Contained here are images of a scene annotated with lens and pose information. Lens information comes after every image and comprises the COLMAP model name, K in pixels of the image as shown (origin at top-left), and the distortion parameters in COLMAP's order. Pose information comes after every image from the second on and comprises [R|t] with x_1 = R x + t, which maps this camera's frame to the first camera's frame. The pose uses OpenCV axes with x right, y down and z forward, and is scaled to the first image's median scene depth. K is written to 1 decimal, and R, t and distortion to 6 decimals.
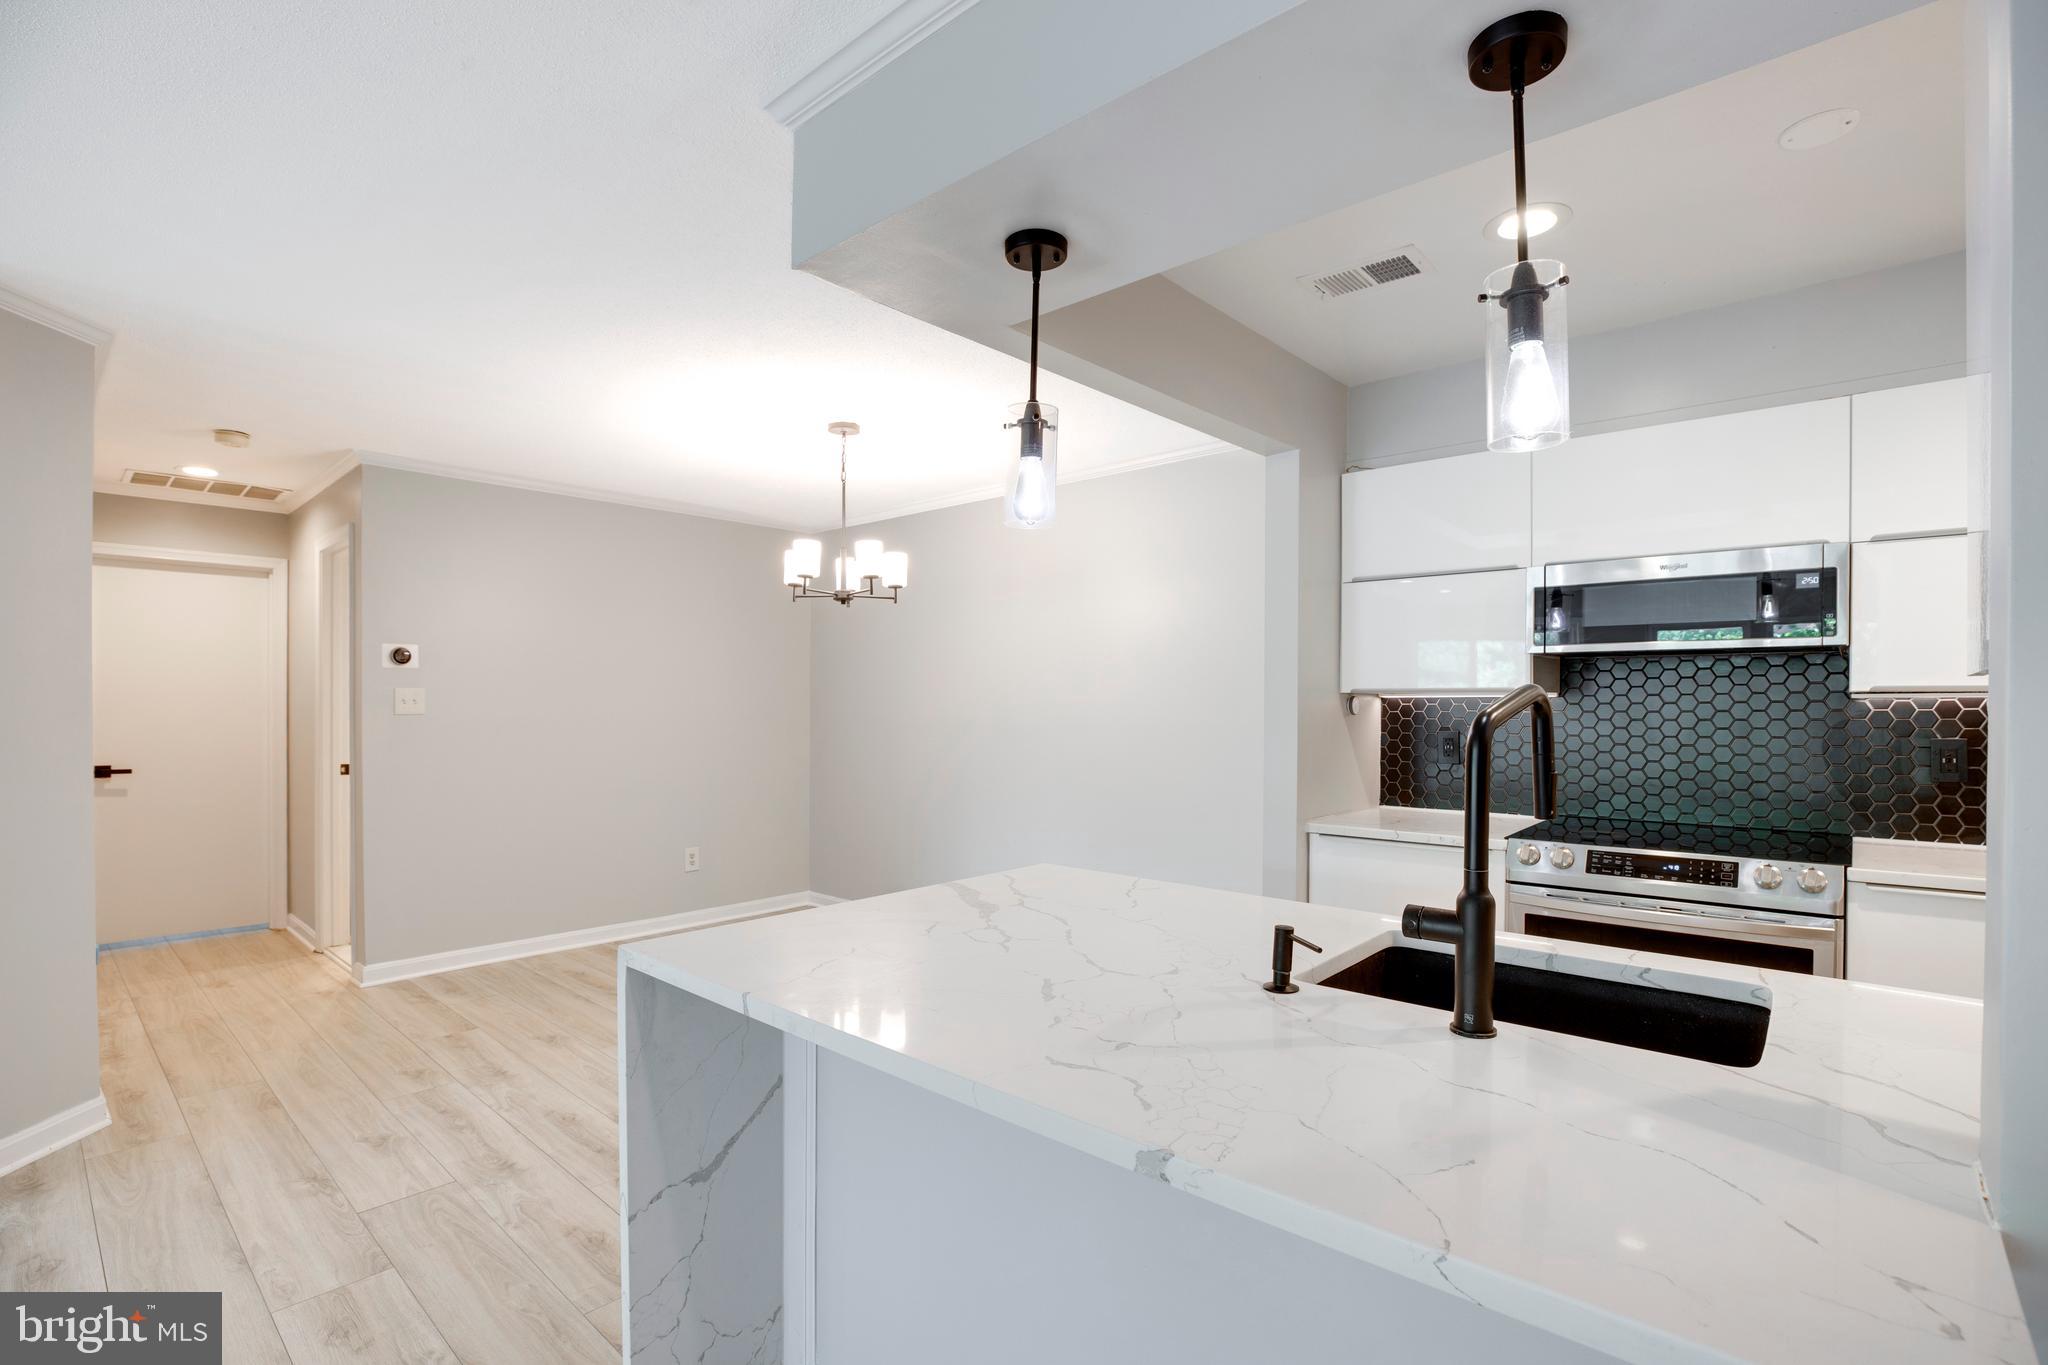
lens RADIAL K [[943.6, 0, 1026.6], [0, 943.6, 707.9], [0, 0, 1]] dist [-0.047430, 0.012801]
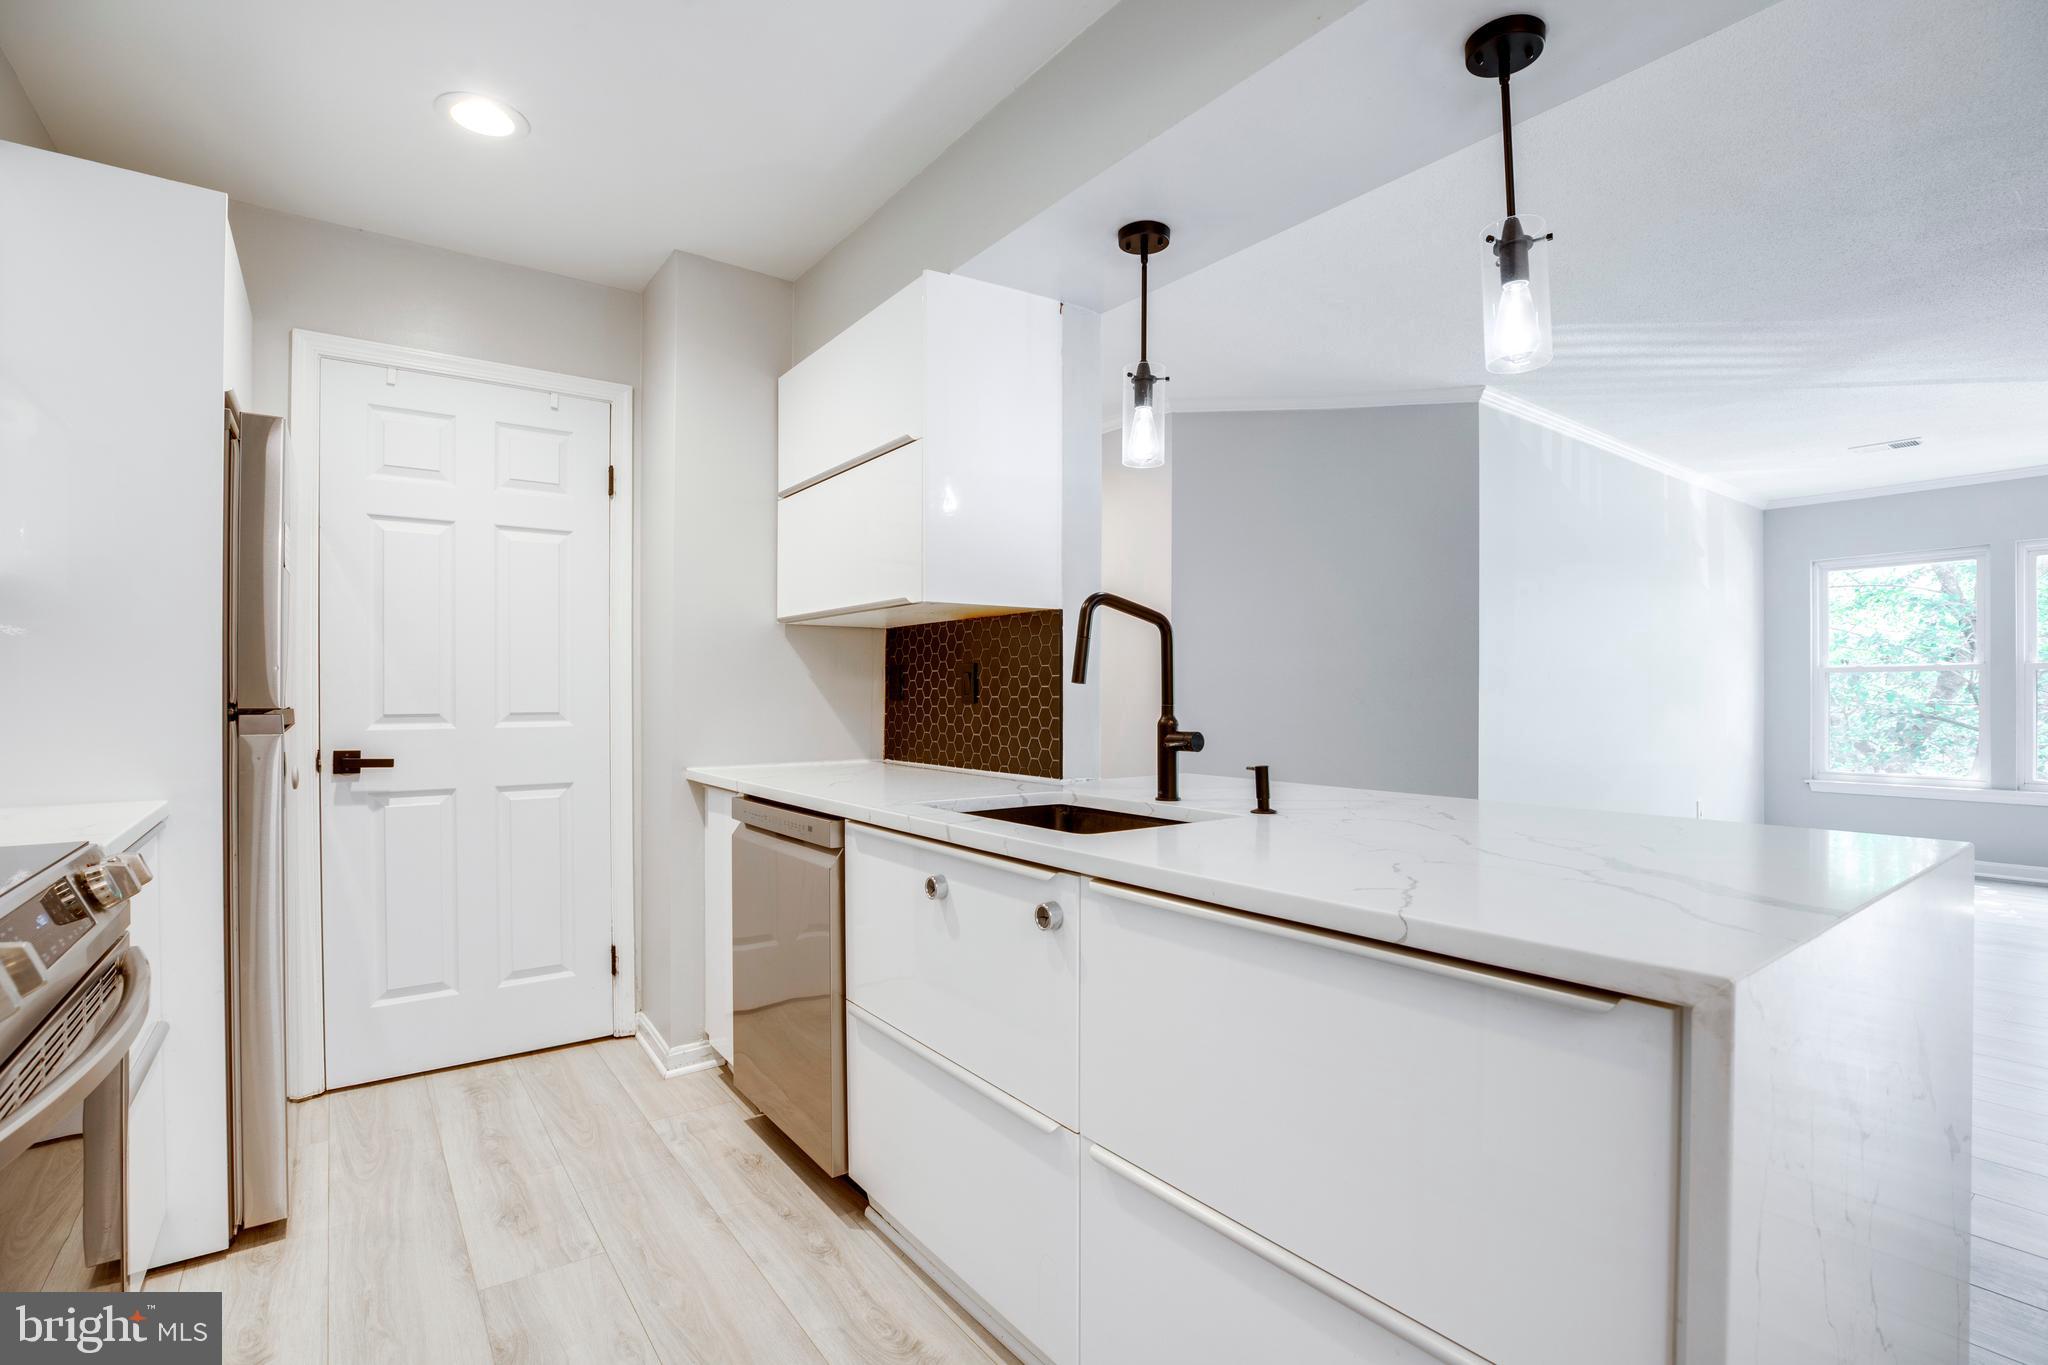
lens RADIAL K [[951.7, 0, 1030.0], [0, 951.7, 694.9], [0, 0, 1]] dist [-0.045726, 0.011975]
pose [[-0.979404, -0.002848, 0.201892, 0.143680], [-0.001461, 0.999974, 0.007020, 0.053707], [-0.201906, 0.006580, -0.979383, 1.047273]]
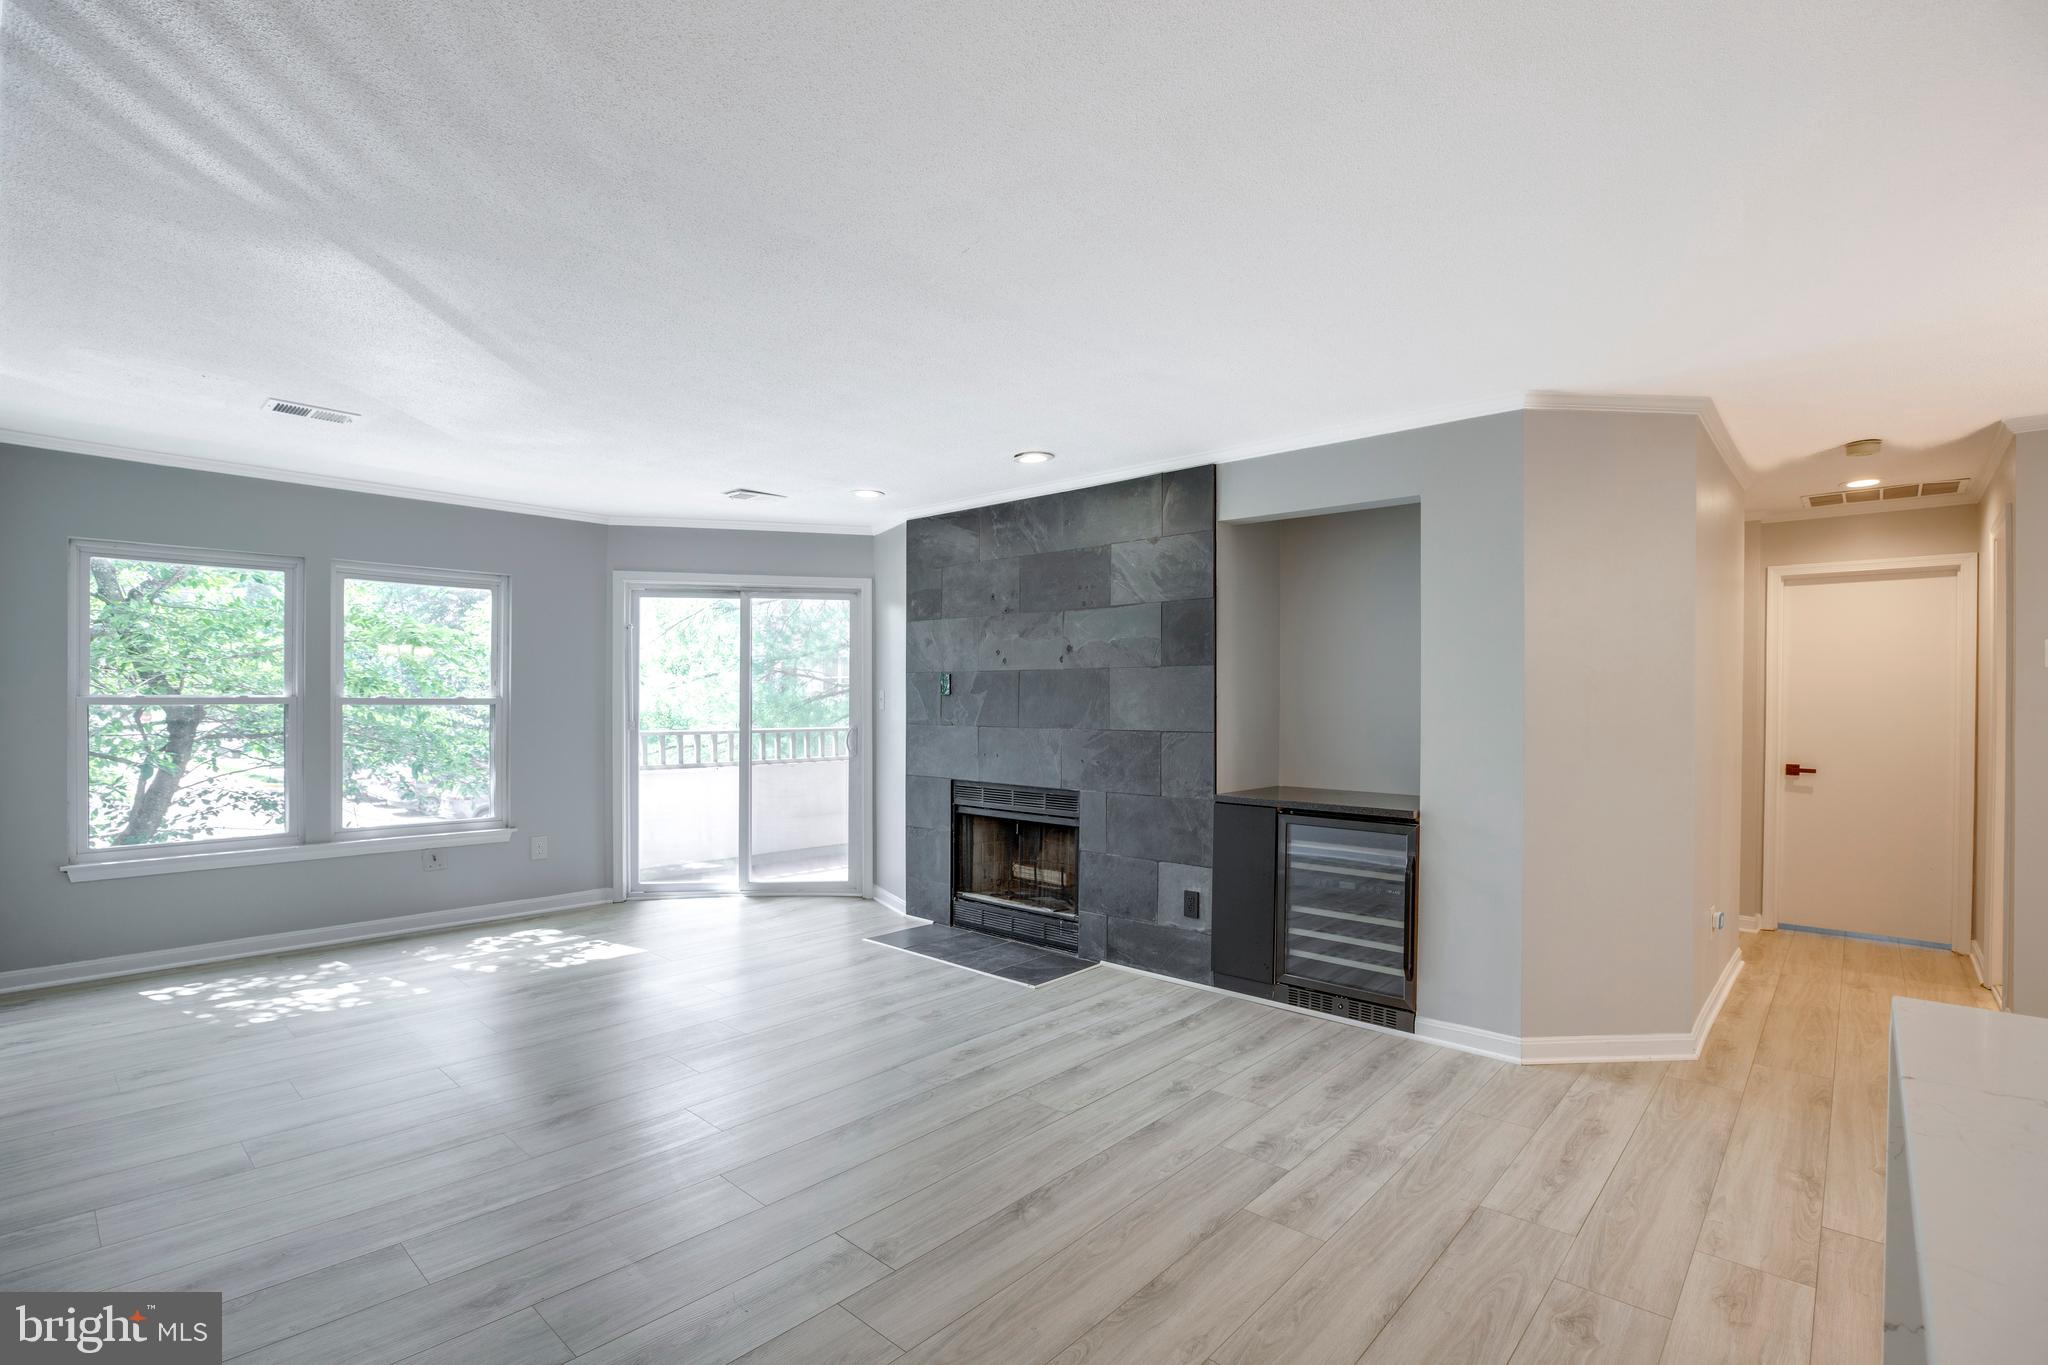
lens RADIAL K [[951.7, 0, 1030.0], [0, 951.7, 694.9], [0, 0, 1]] dist [-0.045726, 0.011975]
pose [[-0.008466, -0.009745, -0.999917, 0.207801], [-0.010762, 0.999895, -0.009654, -0.000992], [0.999906, 0.010680, -0.008570, 0.114695]]
